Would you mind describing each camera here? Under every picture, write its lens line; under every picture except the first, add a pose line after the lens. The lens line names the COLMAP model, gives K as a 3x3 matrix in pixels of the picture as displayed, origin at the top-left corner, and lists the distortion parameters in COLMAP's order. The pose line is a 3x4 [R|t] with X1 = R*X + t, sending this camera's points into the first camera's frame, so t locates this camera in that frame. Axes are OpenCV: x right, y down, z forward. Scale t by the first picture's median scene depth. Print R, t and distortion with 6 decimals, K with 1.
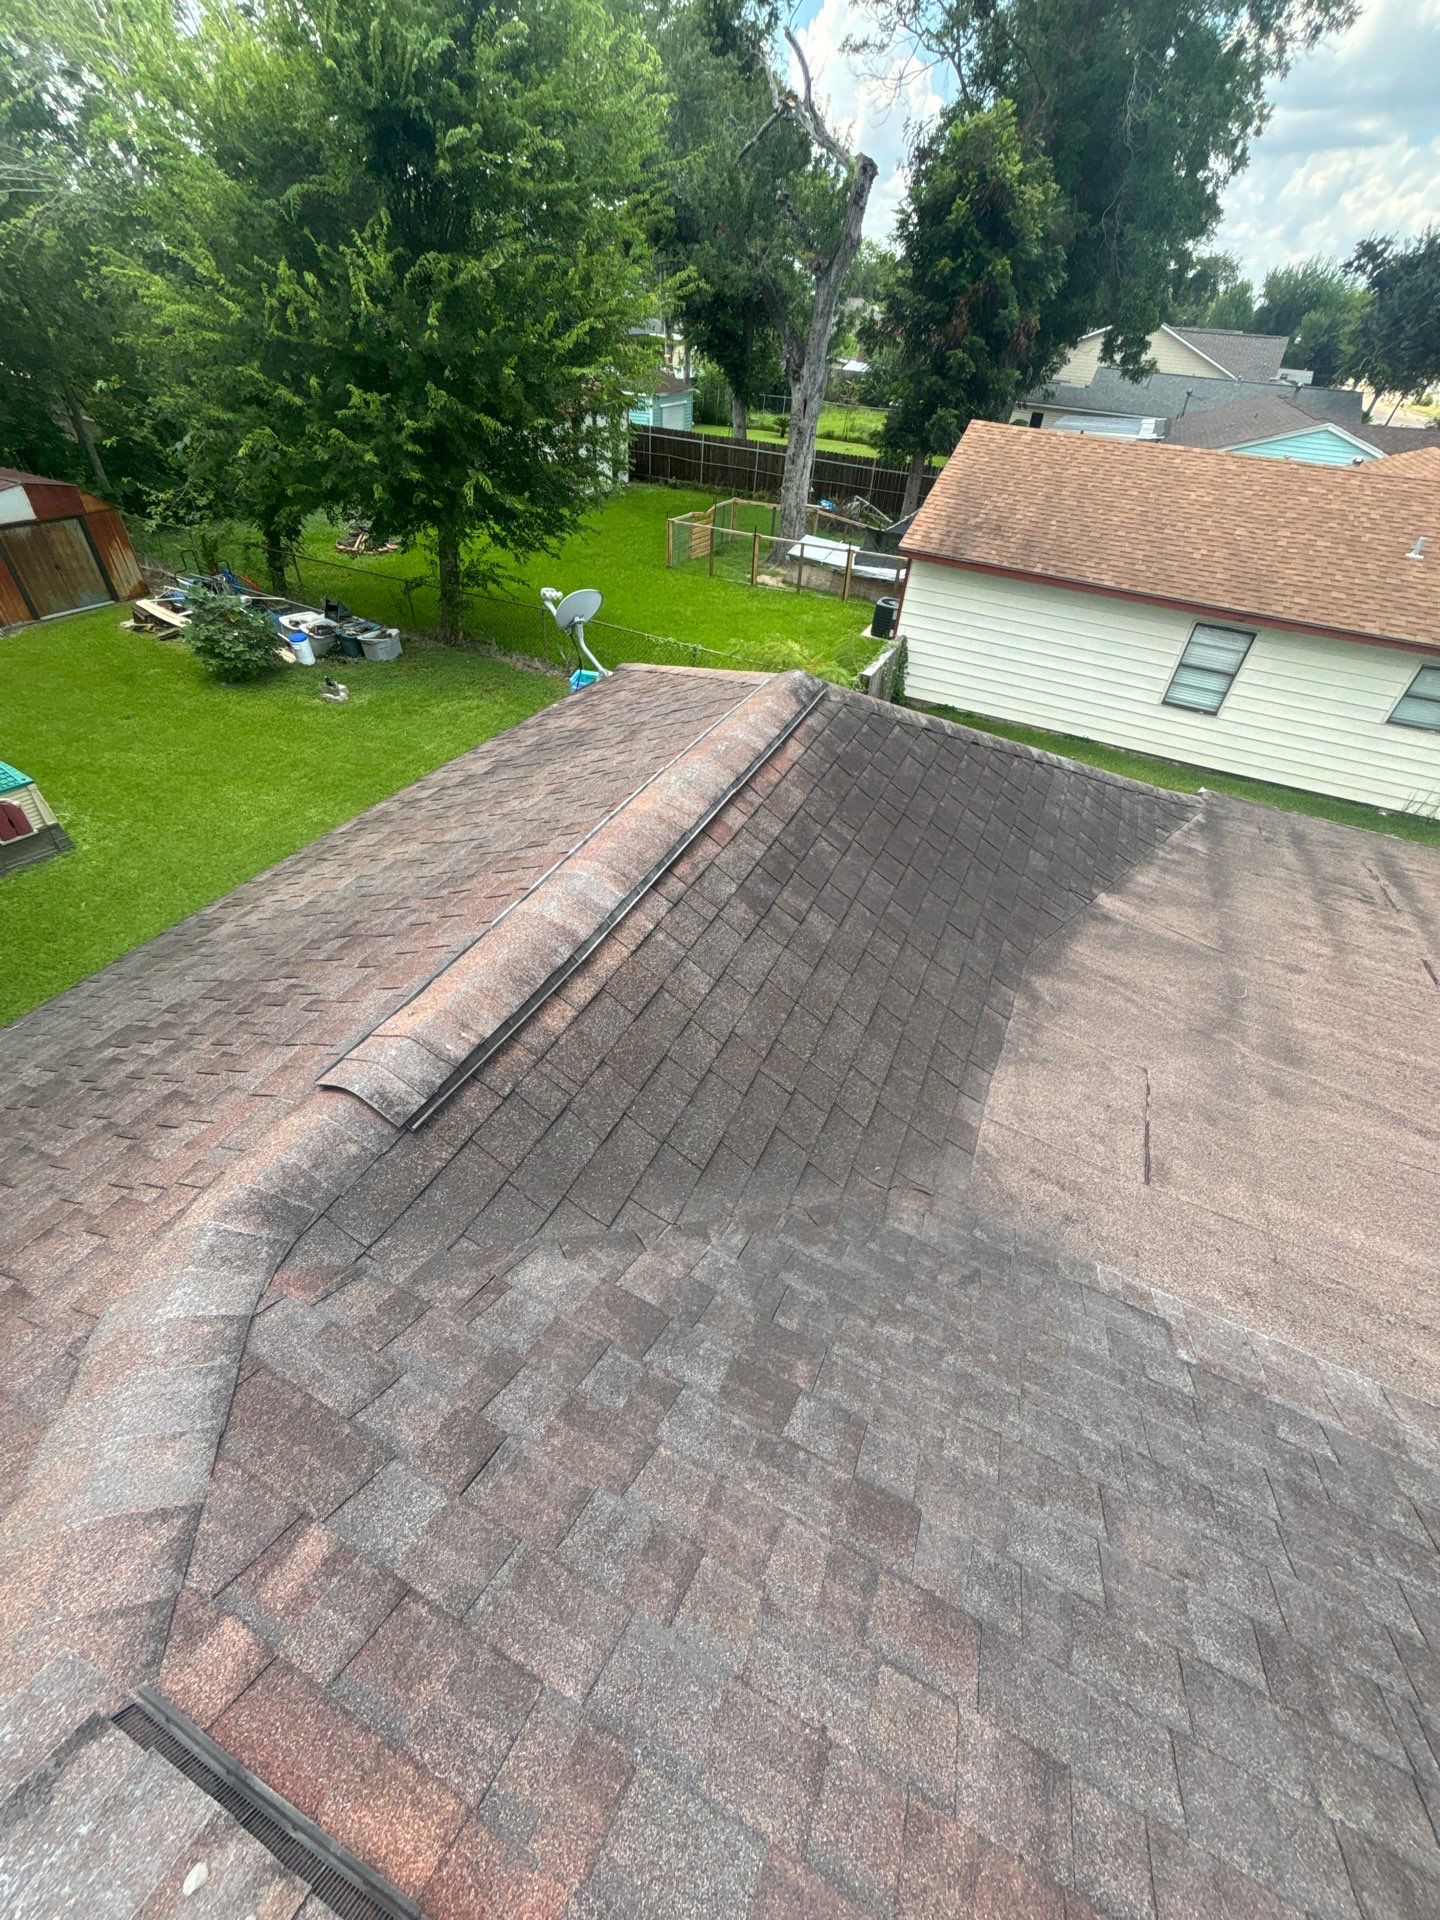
lens RADIAL K [[777.6, 0, 723.1], [0, 777.6, 953.9], [0, 0, 1]] dist [0.000090, 0.000407]
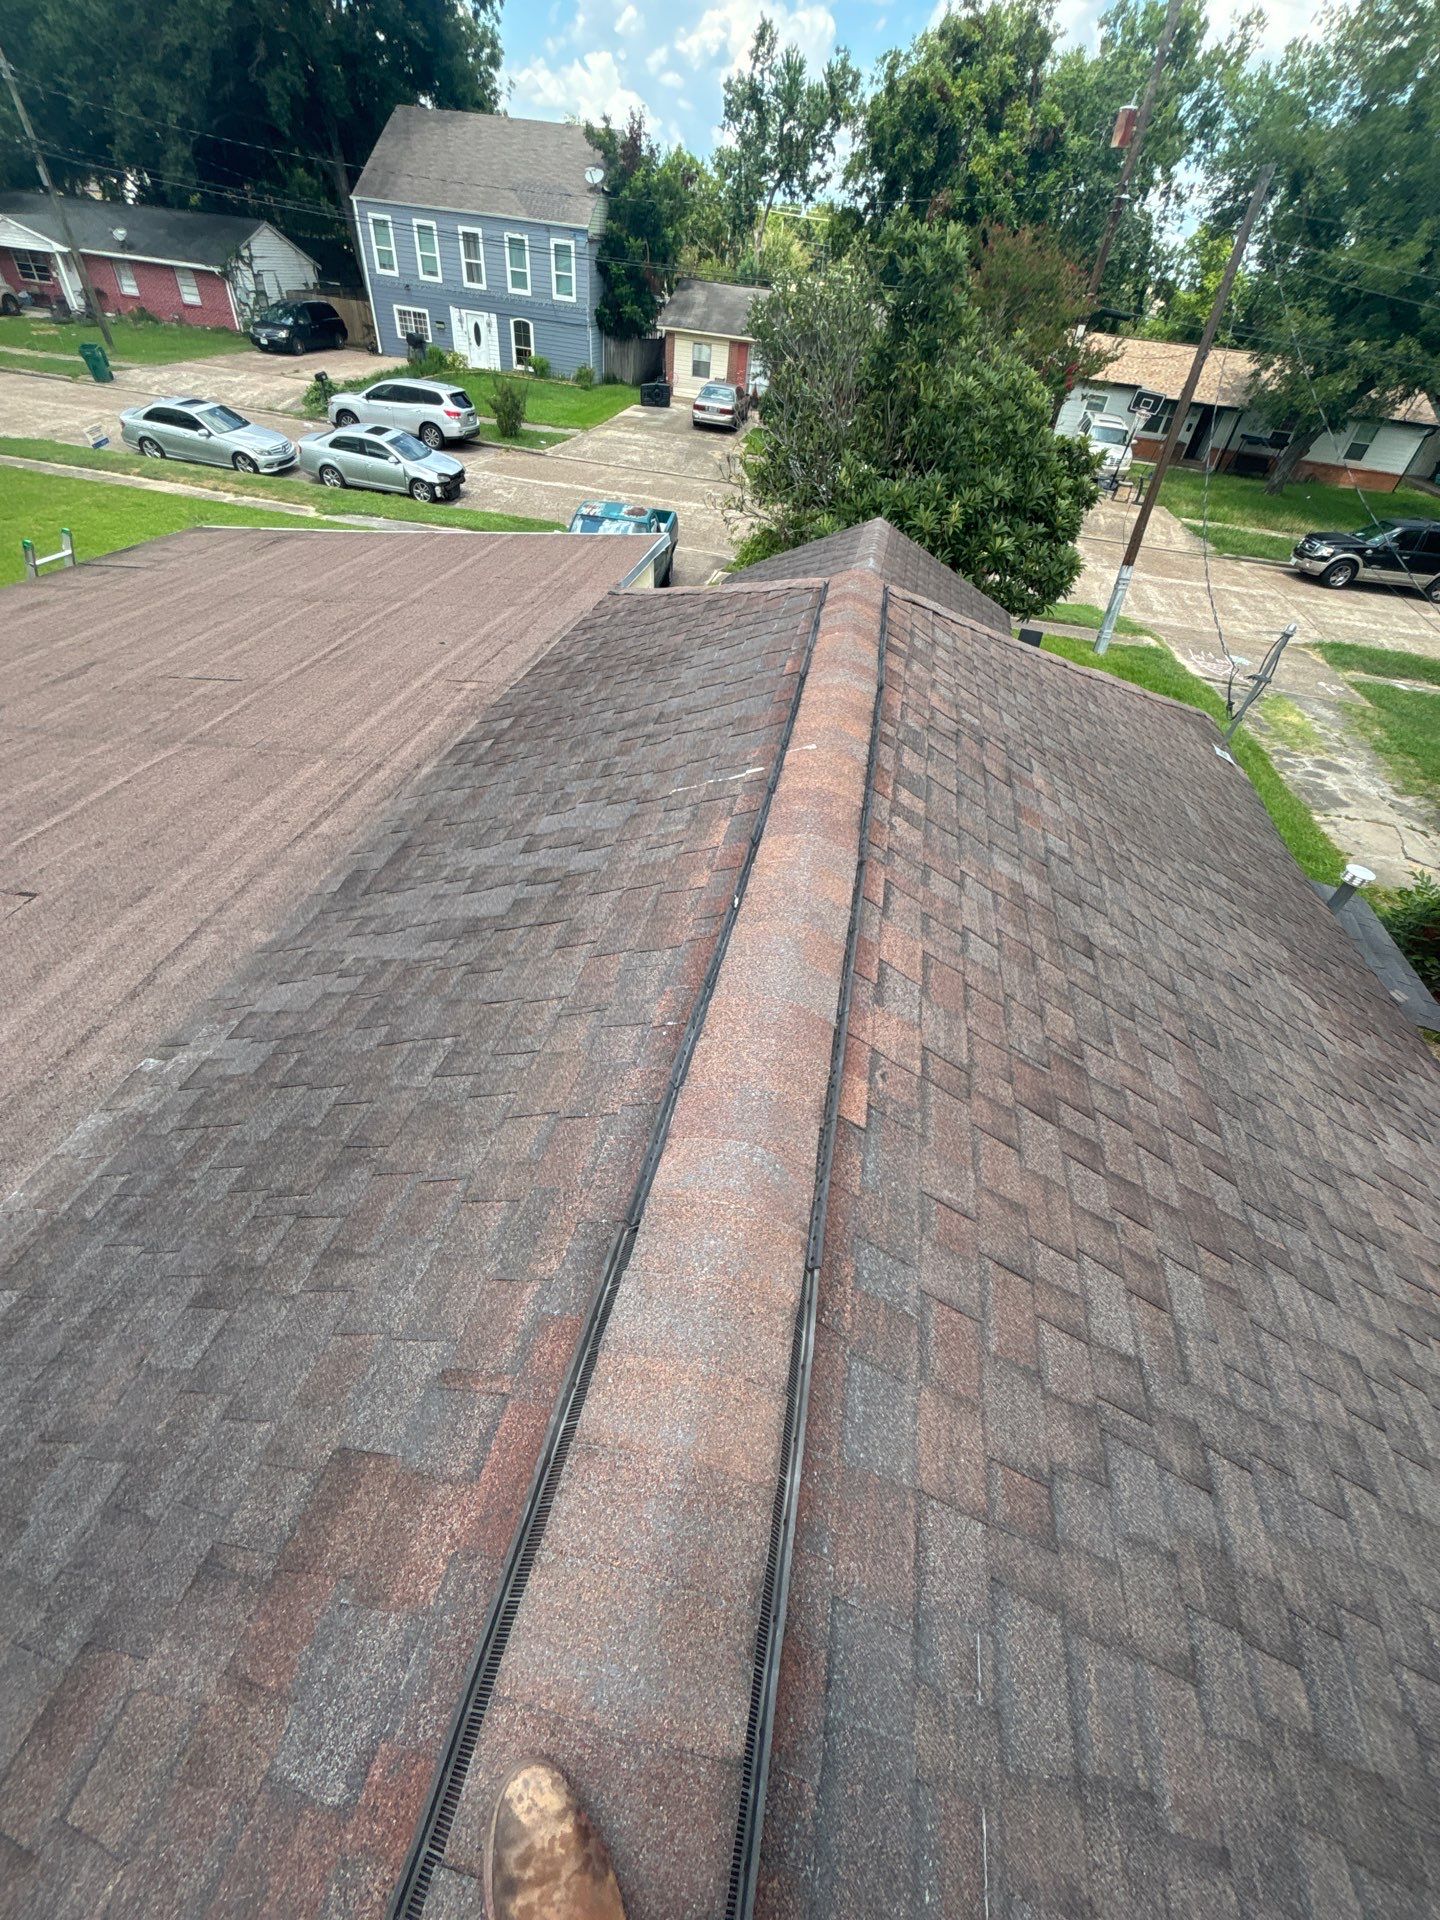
lens RADIAL K [[777.6, 0, 725.5], [0, 777.6, 957.3], [0, 0, 1]] dist [0.000090, 0.000407]
pose [[-0.231842, -0.722718, 0.651098, 0.045260], [0.544457, 0.458262, 0.702540, 0.086105], [-0.806112, 0.517373, 0.287244, -0.062166]]
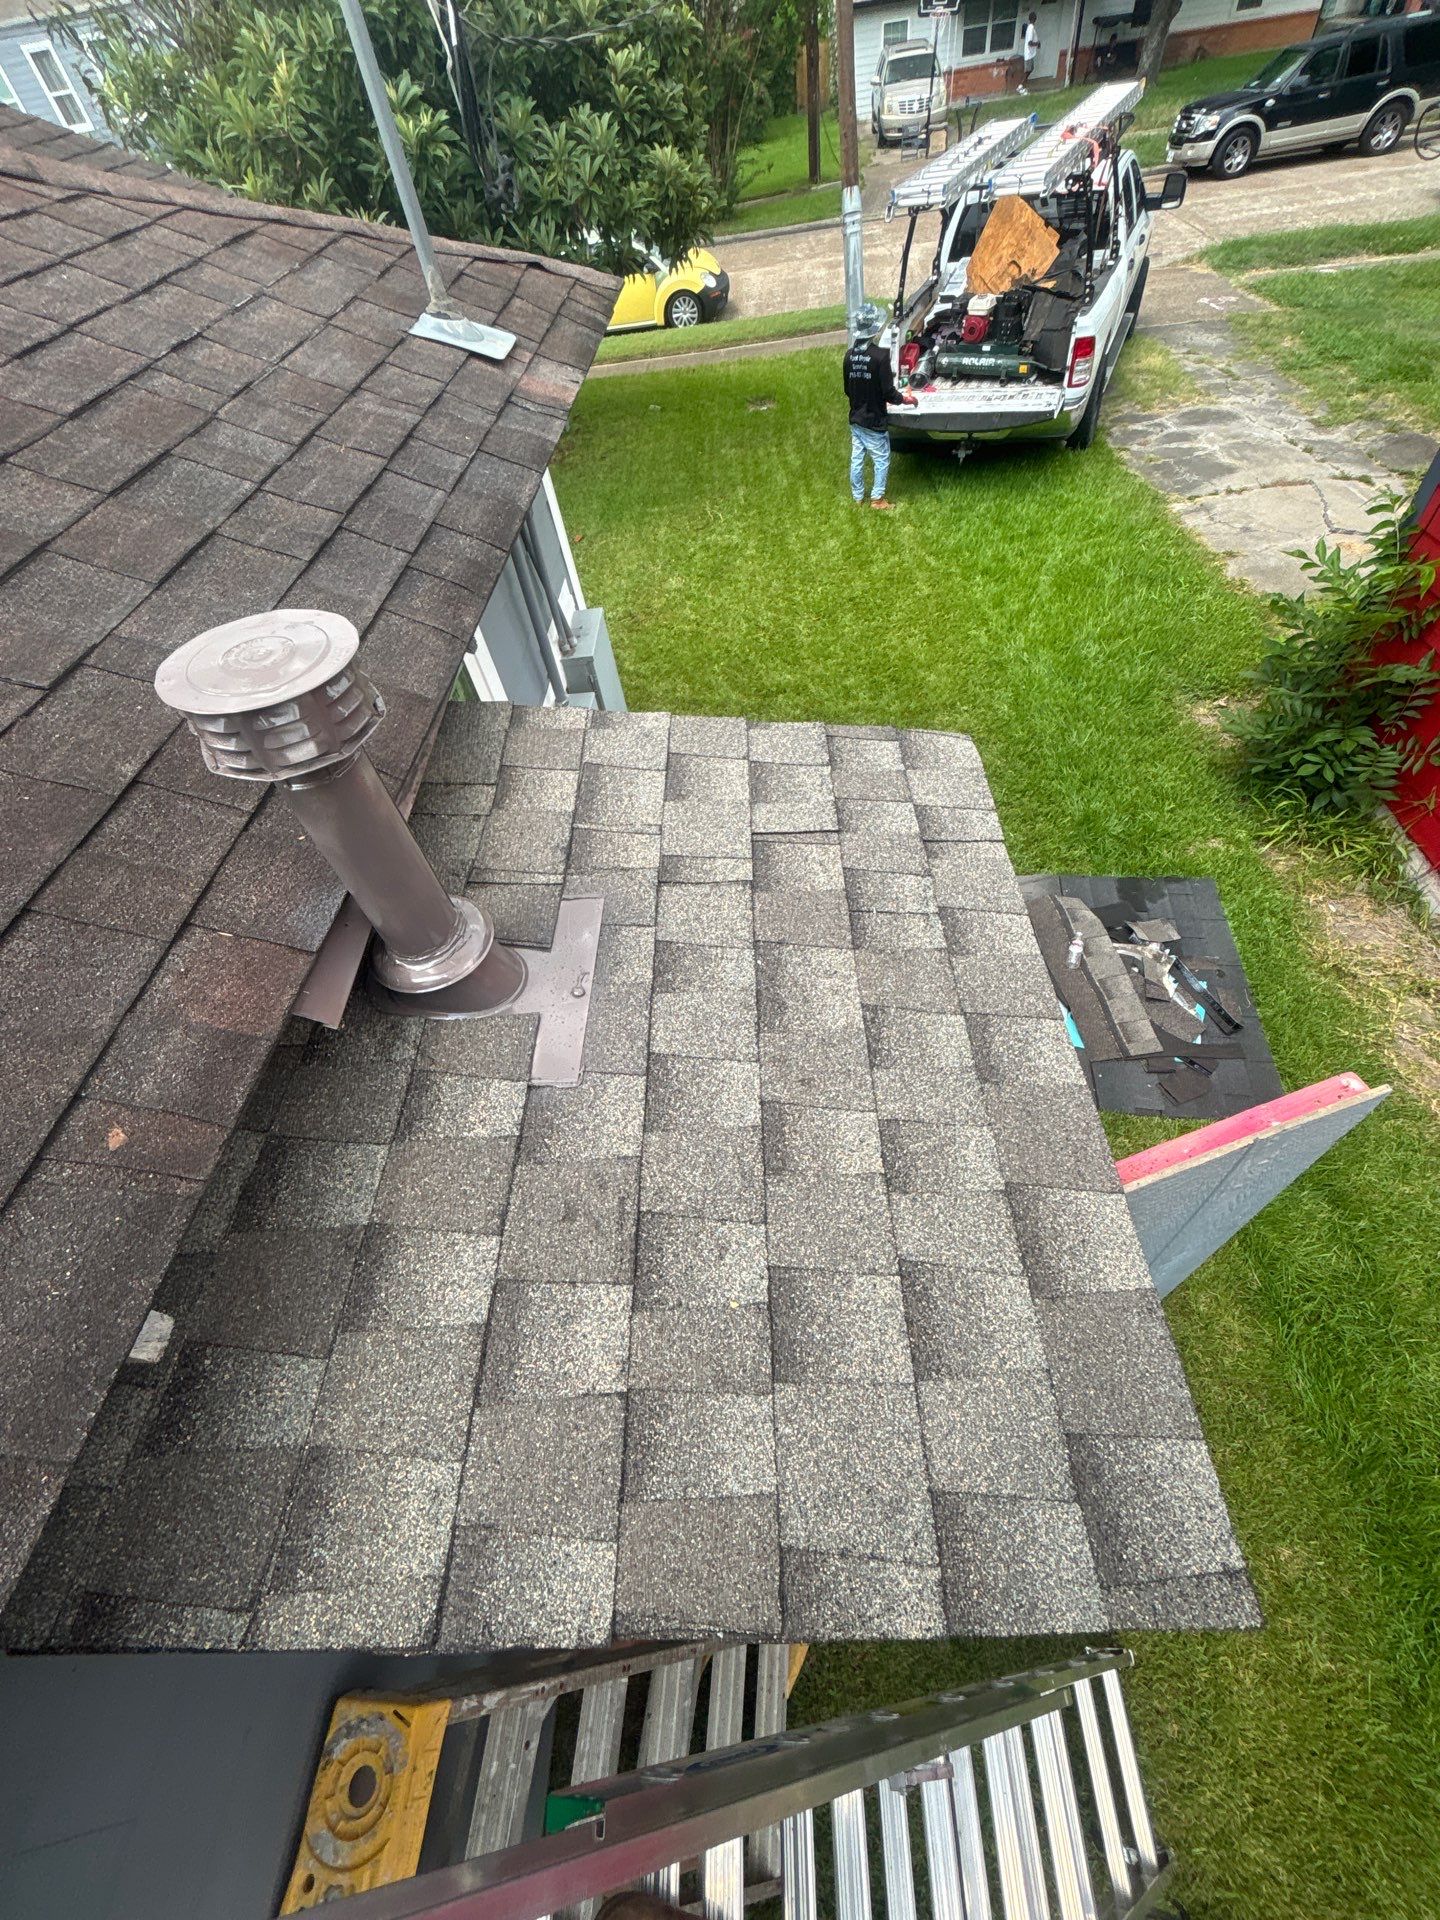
lens RADIAL K [[777.6, 0, 726.8], [0, 777.6, 953.0], [0, 0, 1]] dist [0.000090, 0.000407]
pose [[-0.400437, -0.722931, 0.563046, 0.482884], [0.660320, 0.198365, 0.724312, 1.284963], [-0.635317, 0.661832, 0.397933, -0.628159]]
